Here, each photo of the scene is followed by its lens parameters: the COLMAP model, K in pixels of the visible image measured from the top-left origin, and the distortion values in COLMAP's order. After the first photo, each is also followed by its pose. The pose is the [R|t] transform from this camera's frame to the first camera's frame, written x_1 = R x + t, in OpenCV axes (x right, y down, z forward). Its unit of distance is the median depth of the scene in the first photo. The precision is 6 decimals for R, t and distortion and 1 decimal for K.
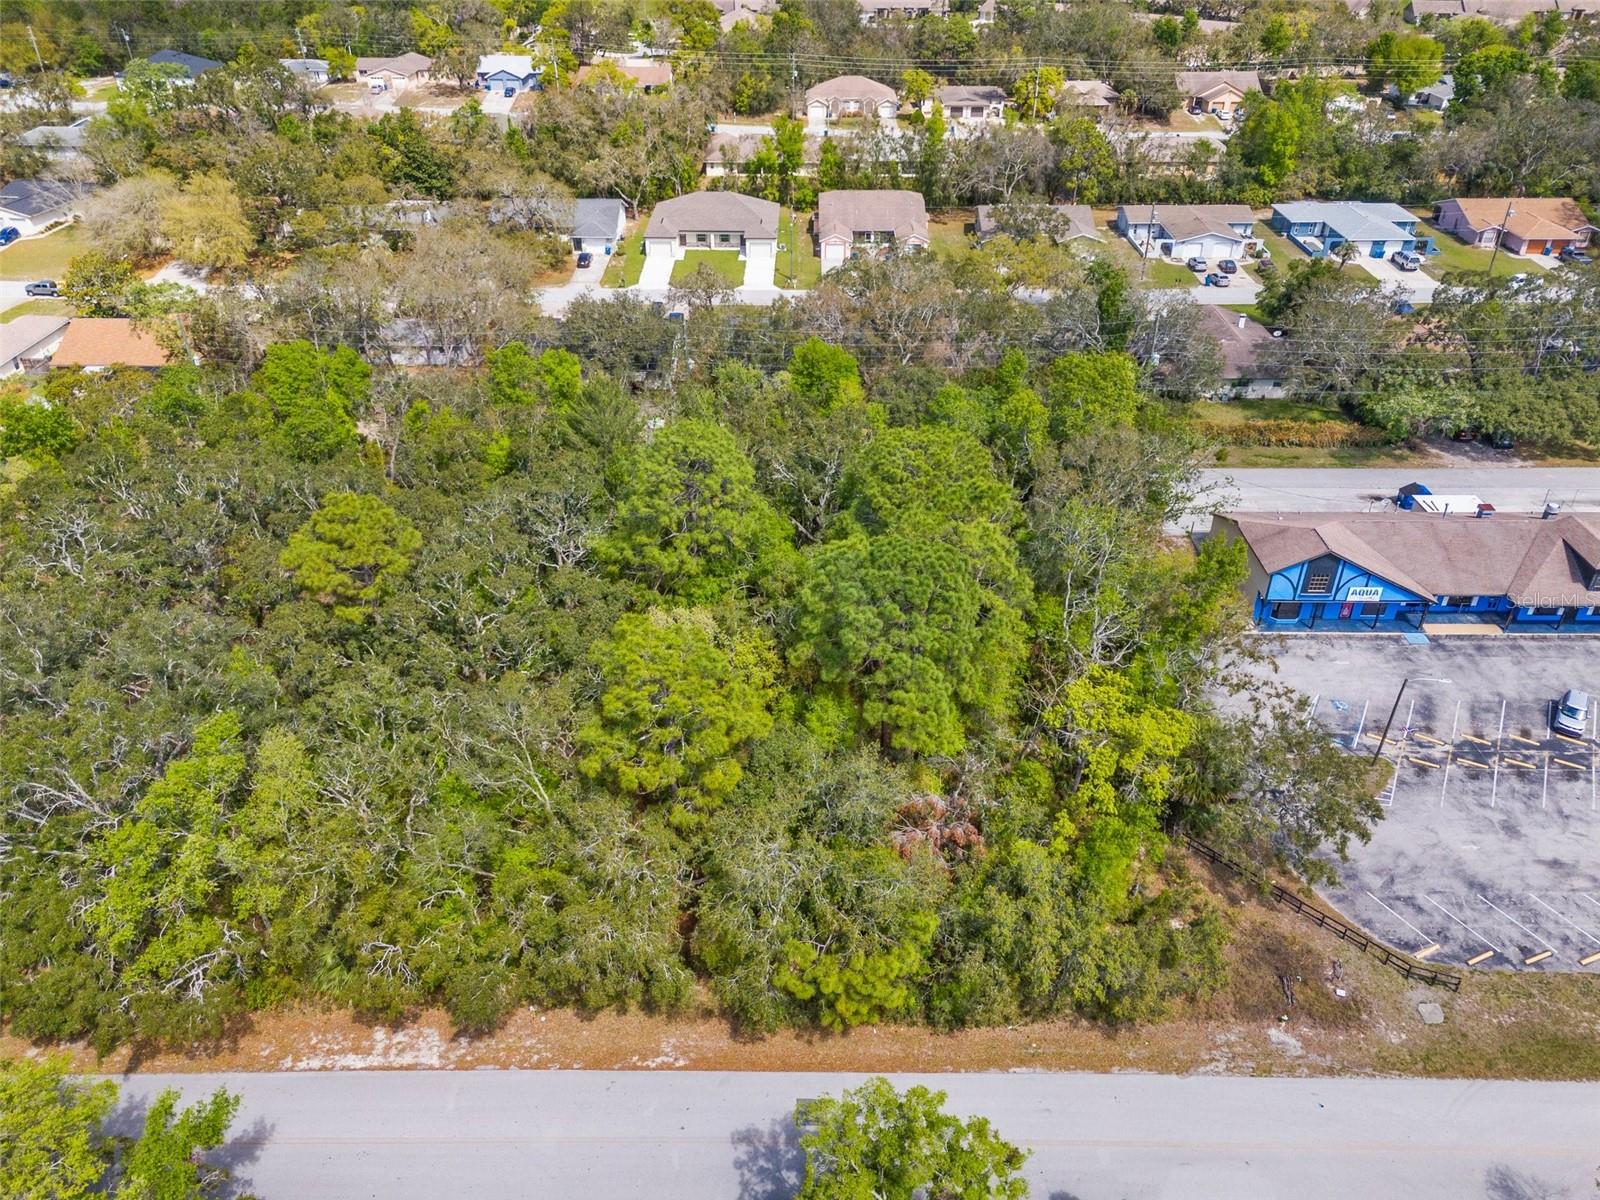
lens RADIAL K [[1171.2, 0, 807.0], [0, 1171.2, 599.5], [0, 0, 1]] dist [0.042614, -0.021094]
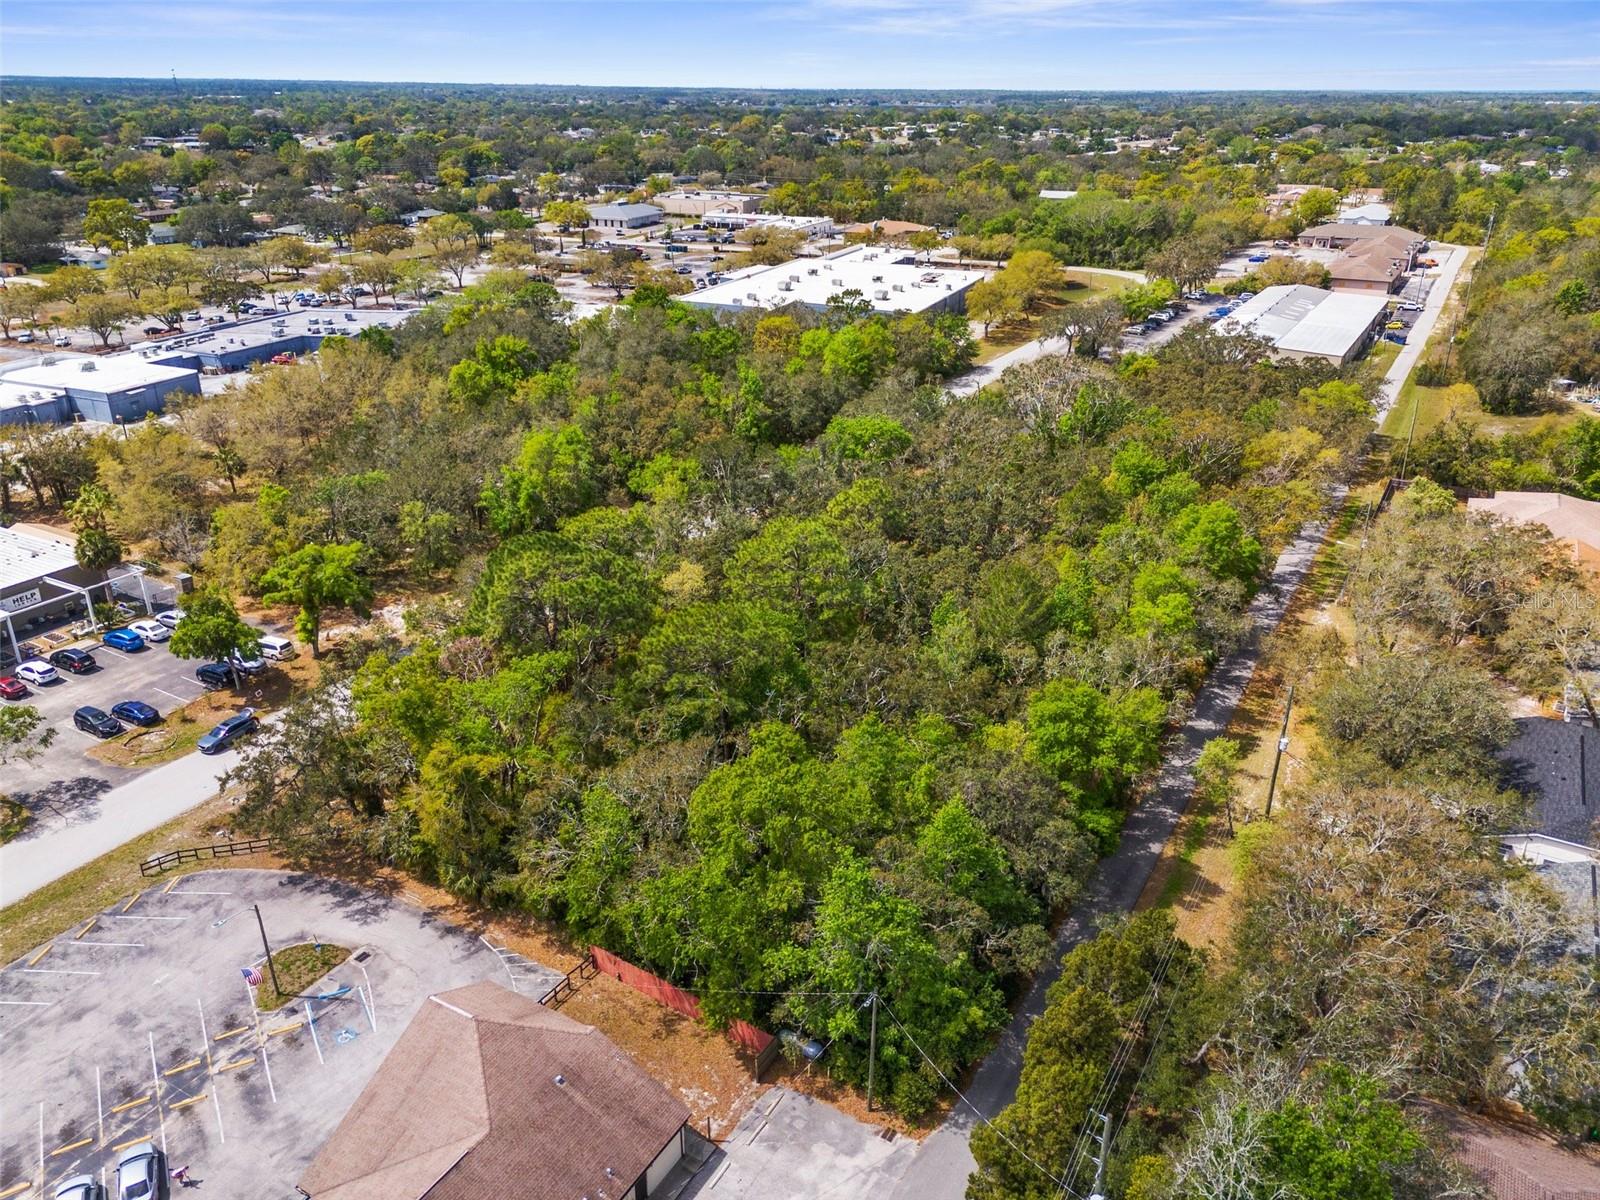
lens RADIAL K [[1171.2, 0, 807.0], [0, 1171.2, 599.5], [0, 0, 1]] dist [0.042614, -0.021094]
pose [[-0.492854, 0.355446, -0.794200, 0.776710], [-0.481464, 0.648883, 0.589189, -0.705967], [0.724768, 0.672762, -0.148670, 1.053175]]
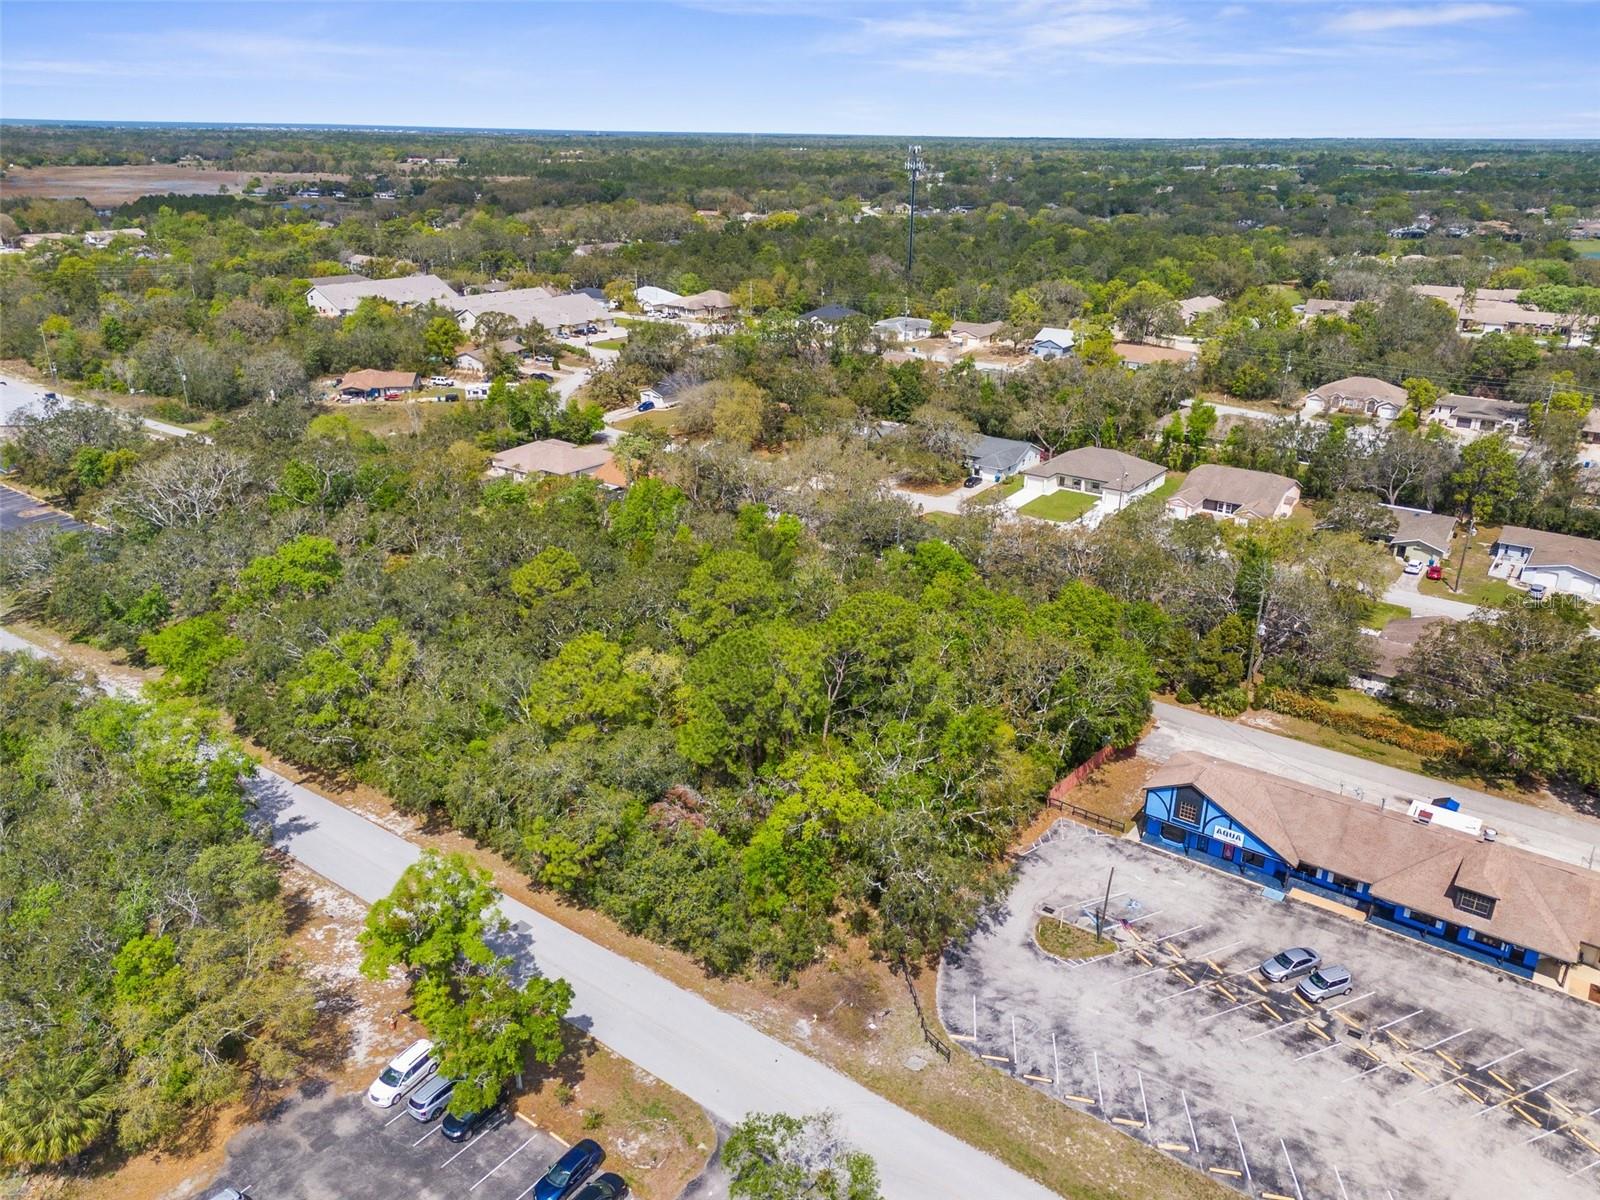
lens RADIAL K [[1171.2, 0, 807.0], [0, 1171.2, 599.5], [0, 0, 1]] dist [0.042614, -0.021094]
pose [[0.812509, 0.222169, -0.538953, 0.680332], [-0.325477, 0.939898, -0.103232, 0.029291], [0.483626, 0.259293, 0.835986, -0.179263]]
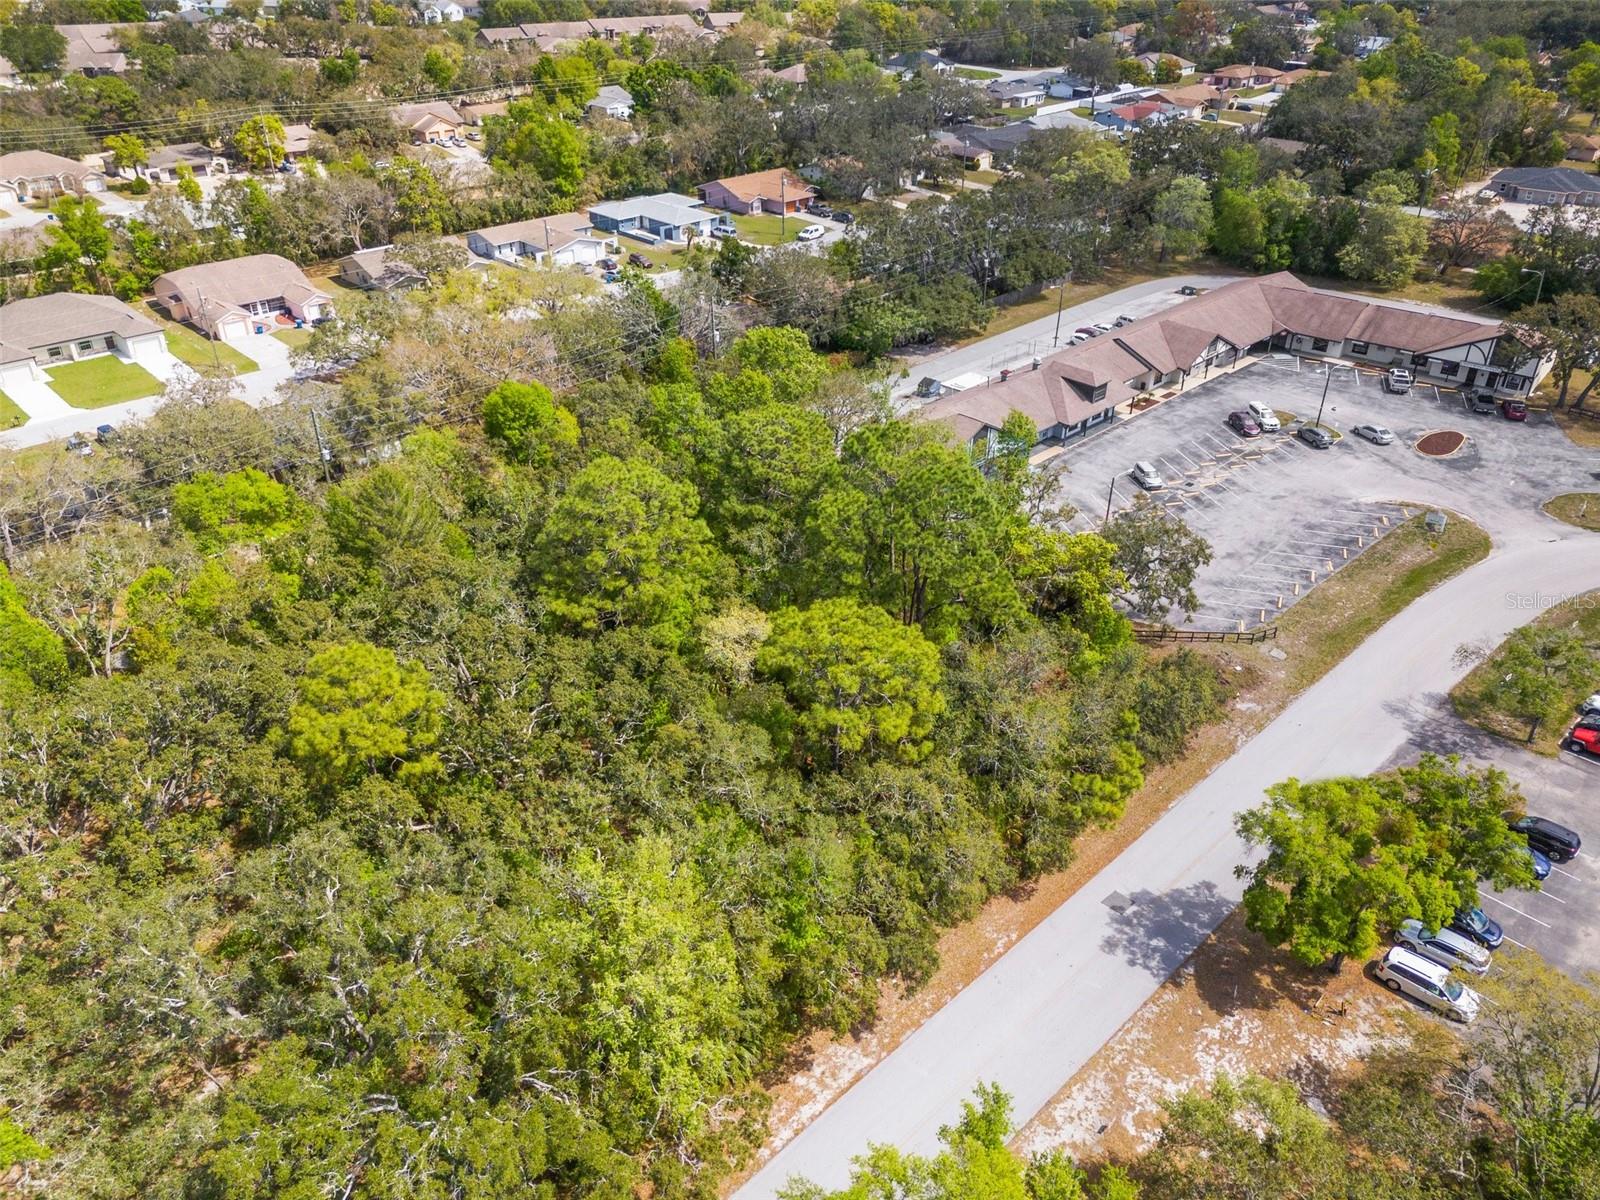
lens RADIAL K [[1171.2, 0, 807.0], [0, 1171.2, 599.5], [0, 0, 1]] dist [0.042614, -0.021094]
pose [[0.714254, -0.362185, 0.598884, -0.527190], [0.377335, 0.919952, 0.106331, -0.070093], [-0.589457, 0.150033, 0.793745, 0.099497]]
